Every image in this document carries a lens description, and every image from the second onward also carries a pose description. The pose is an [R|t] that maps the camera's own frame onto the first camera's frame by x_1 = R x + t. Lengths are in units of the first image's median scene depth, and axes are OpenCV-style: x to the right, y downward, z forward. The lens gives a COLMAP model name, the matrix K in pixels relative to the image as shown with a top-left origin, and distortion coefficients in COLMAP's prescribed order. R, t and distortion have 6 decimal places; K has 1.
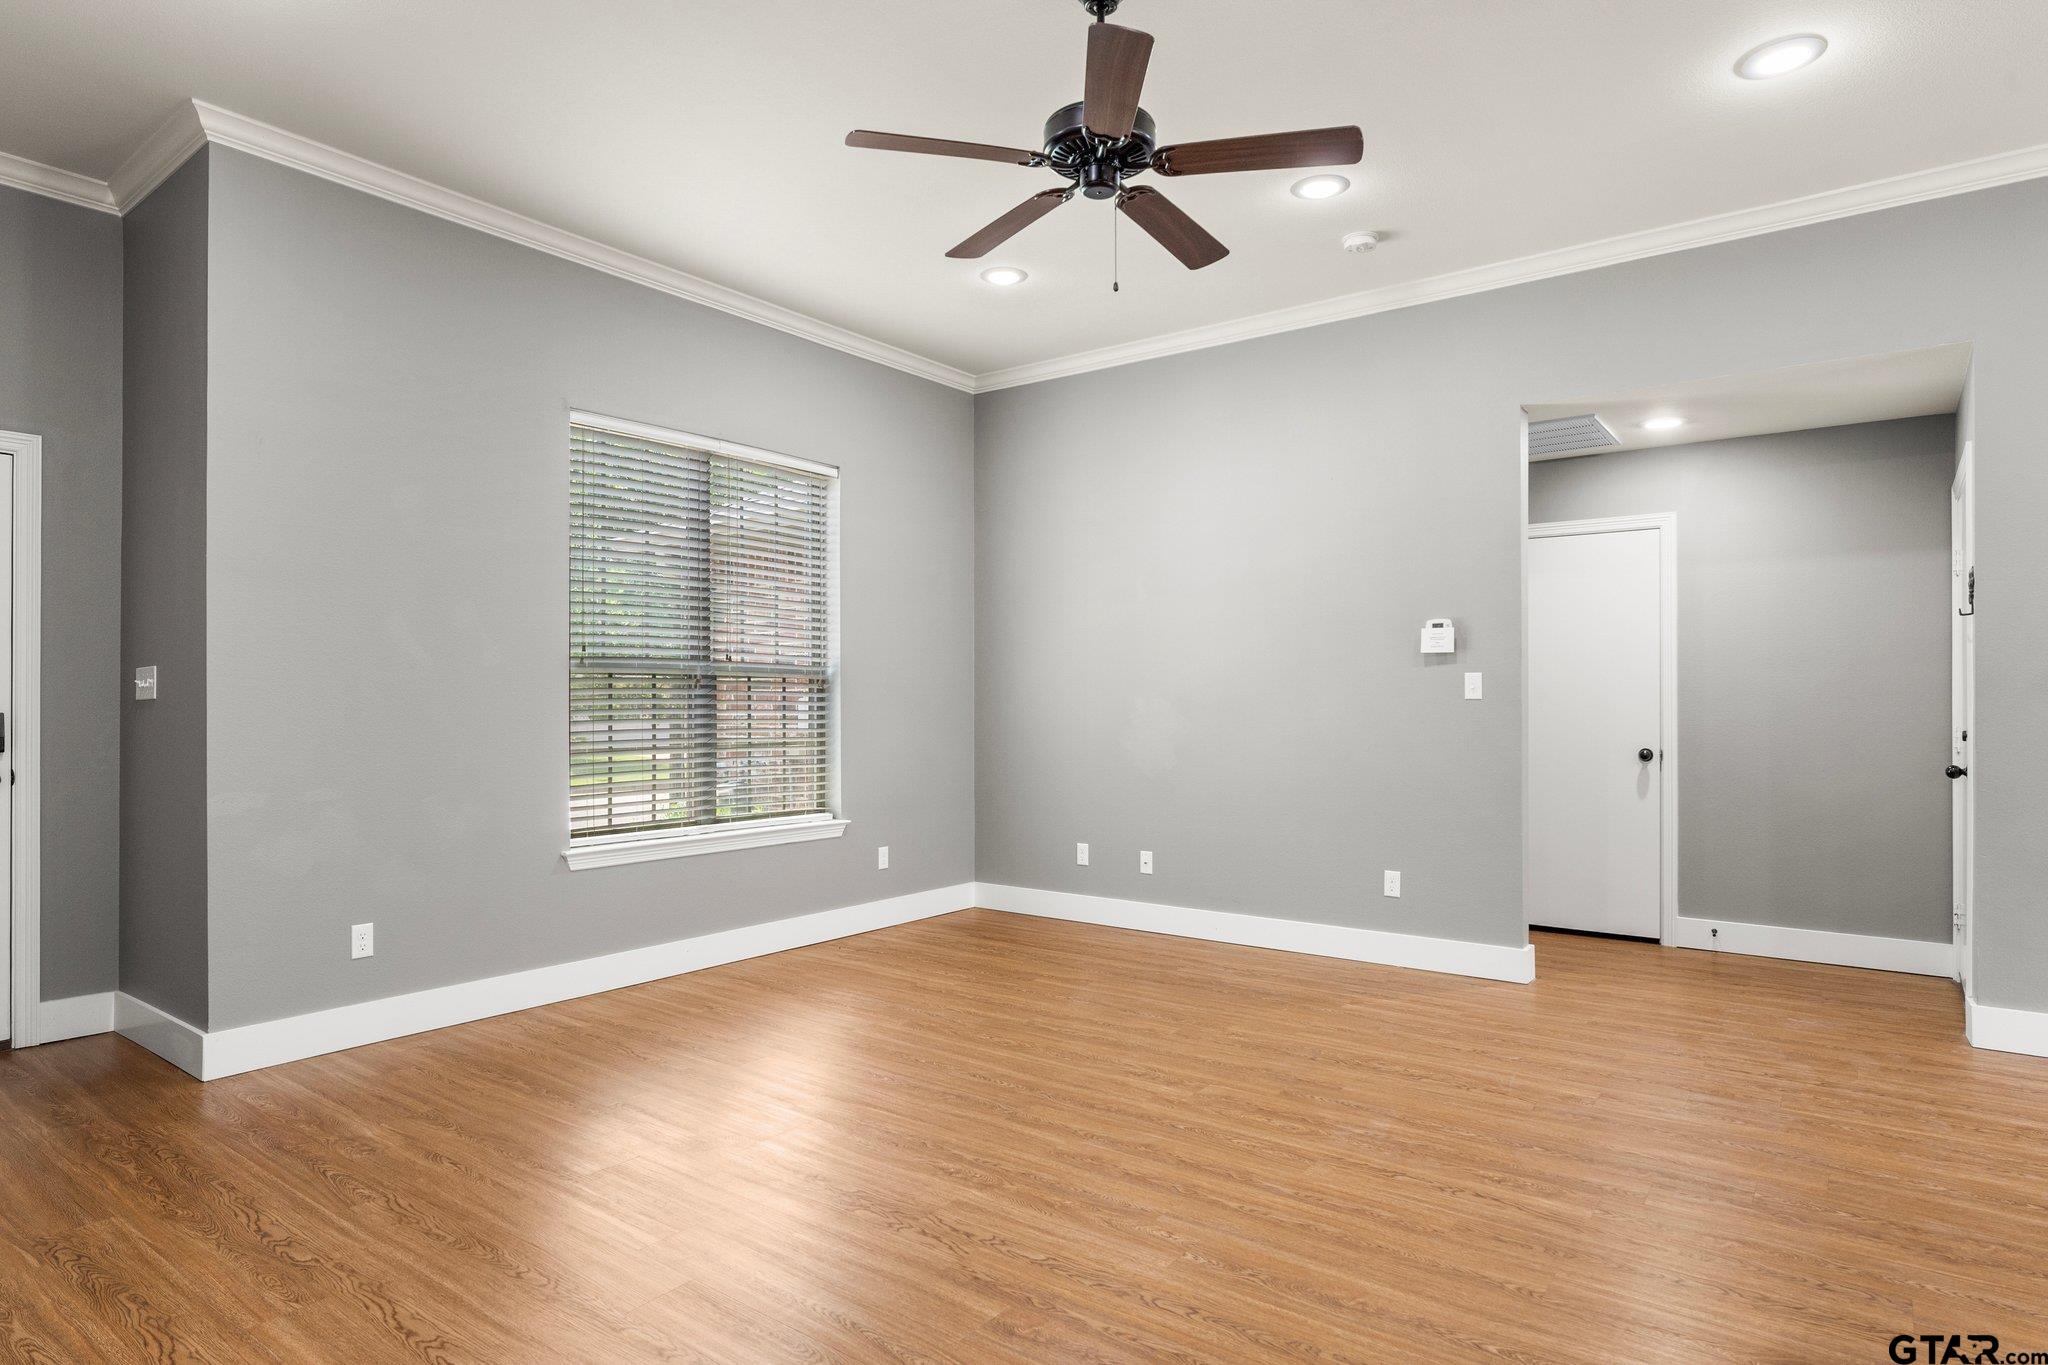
lens RADIAL K [[1136.9, 0, 1016.1], [0, 1136.9, 693.7], [0, 0, 1]] dist [-0.005857, 0.000090]
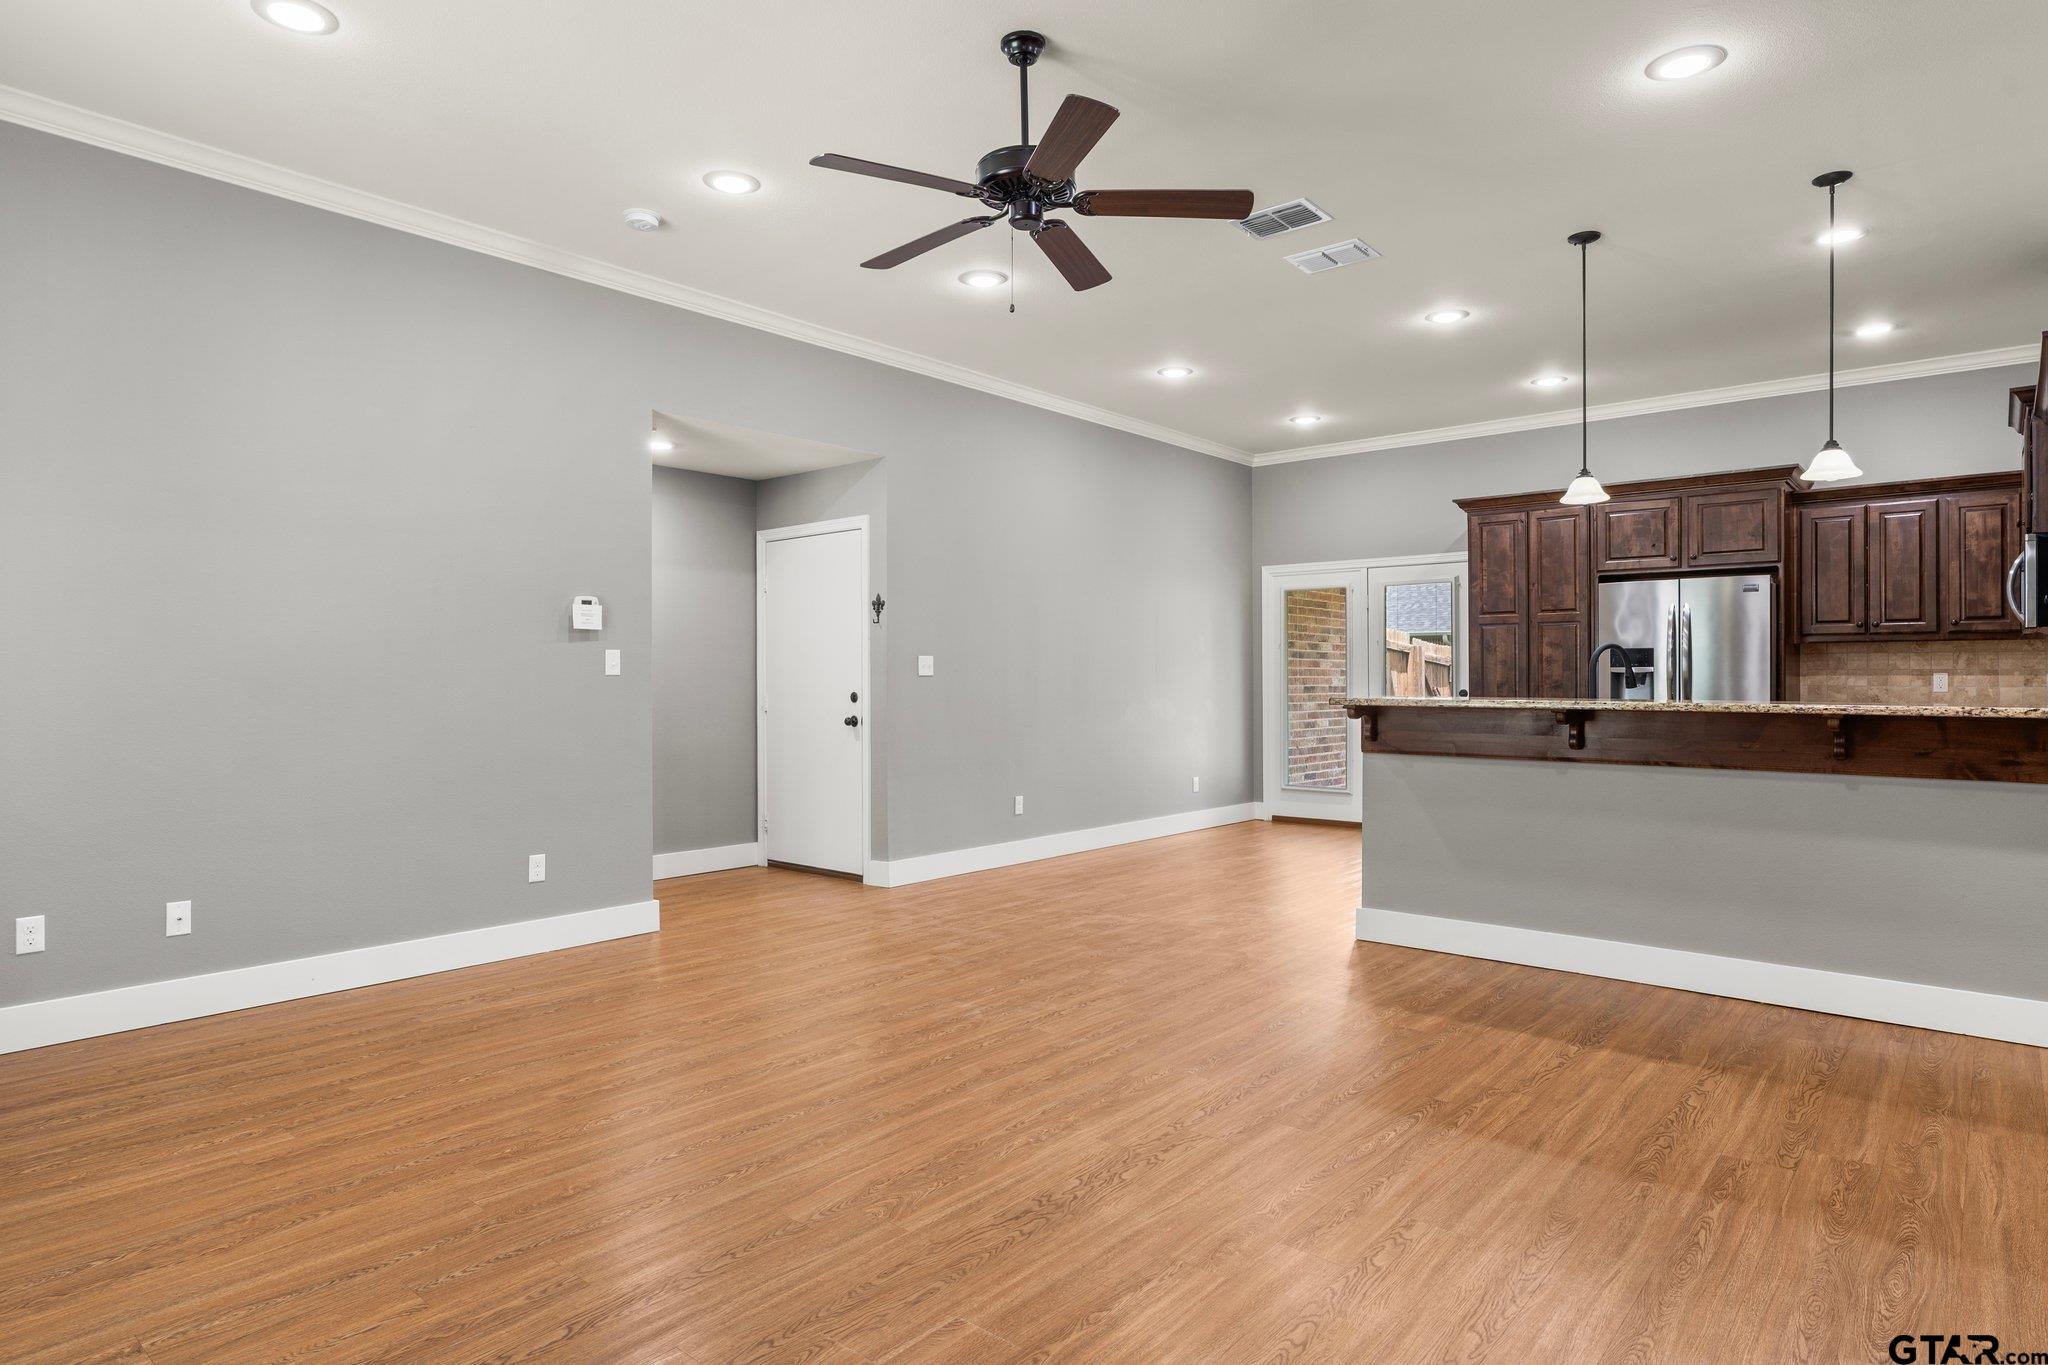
lens RADIAL K [[1146.7, 0, 1023.0], [0, 1146.7, 671.9], [0, 0, 1]] dist [-0.004516, 0.000972]
pose [[0.065364, 0.005688, 0.997845, -0.912365], [-0.004737, 0.999974, -0.005390, 0.008204], [-0.997850, -0.004375, 0.065389, 0.800311]]
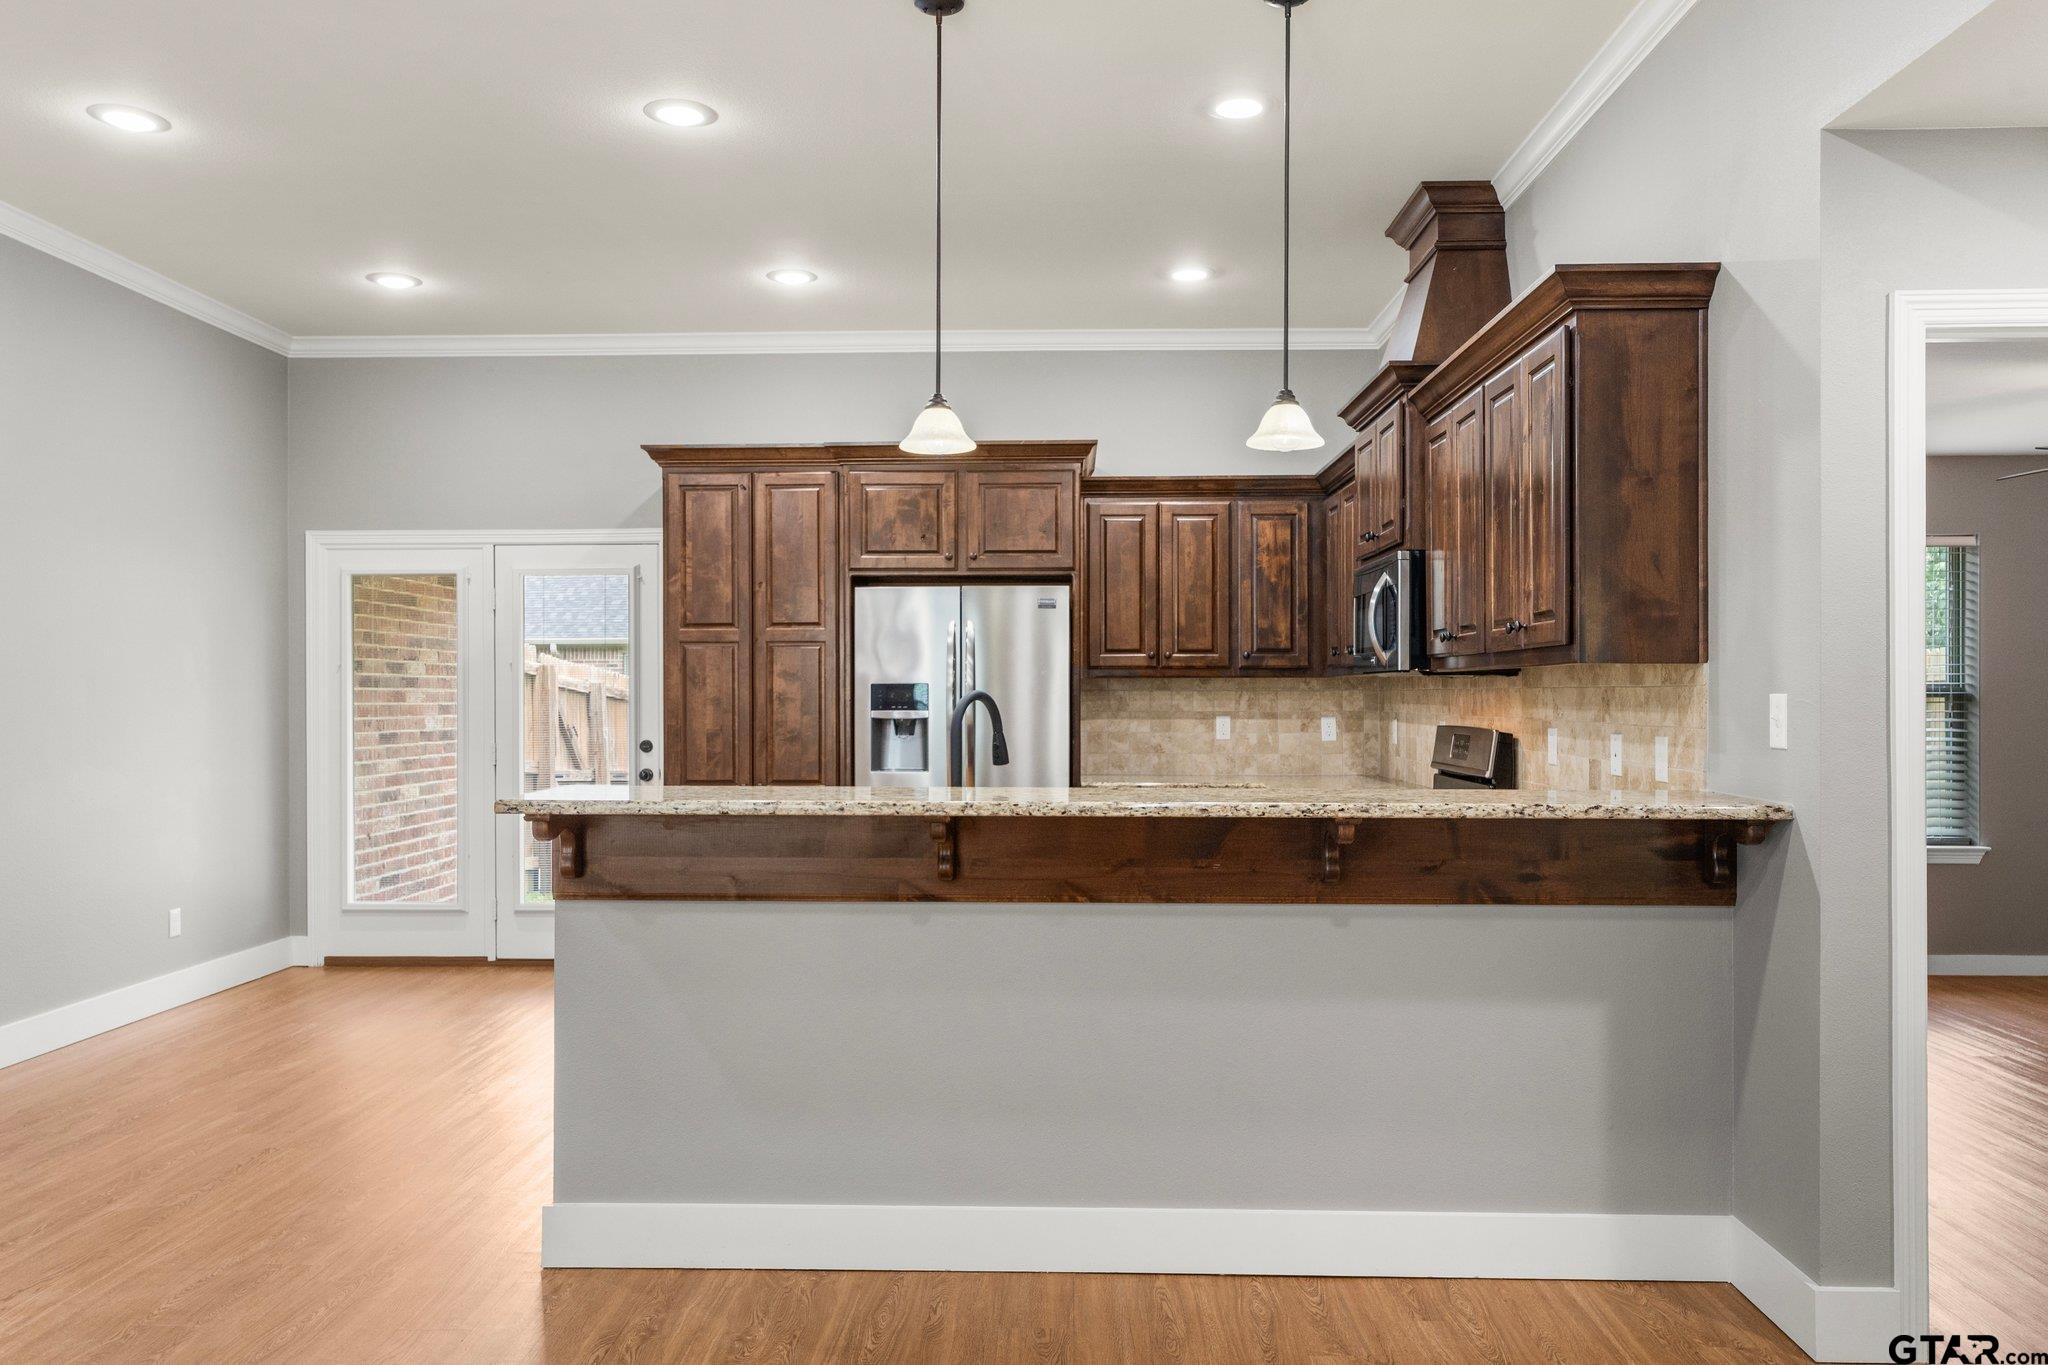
lens RADIAL K [[1445.3, 0, 1020.0], [0, 1445.3, 685.6], [0, 0, 1]] dist [-0.026148, 0.054150]
pose [[-0.578591, 0.004577, 0.815605, -0.331961], [-0.002499, 0.999970, -0.007384, -0.035281], [-0.815614, -0.006311, -0.578562, 0.758002]]
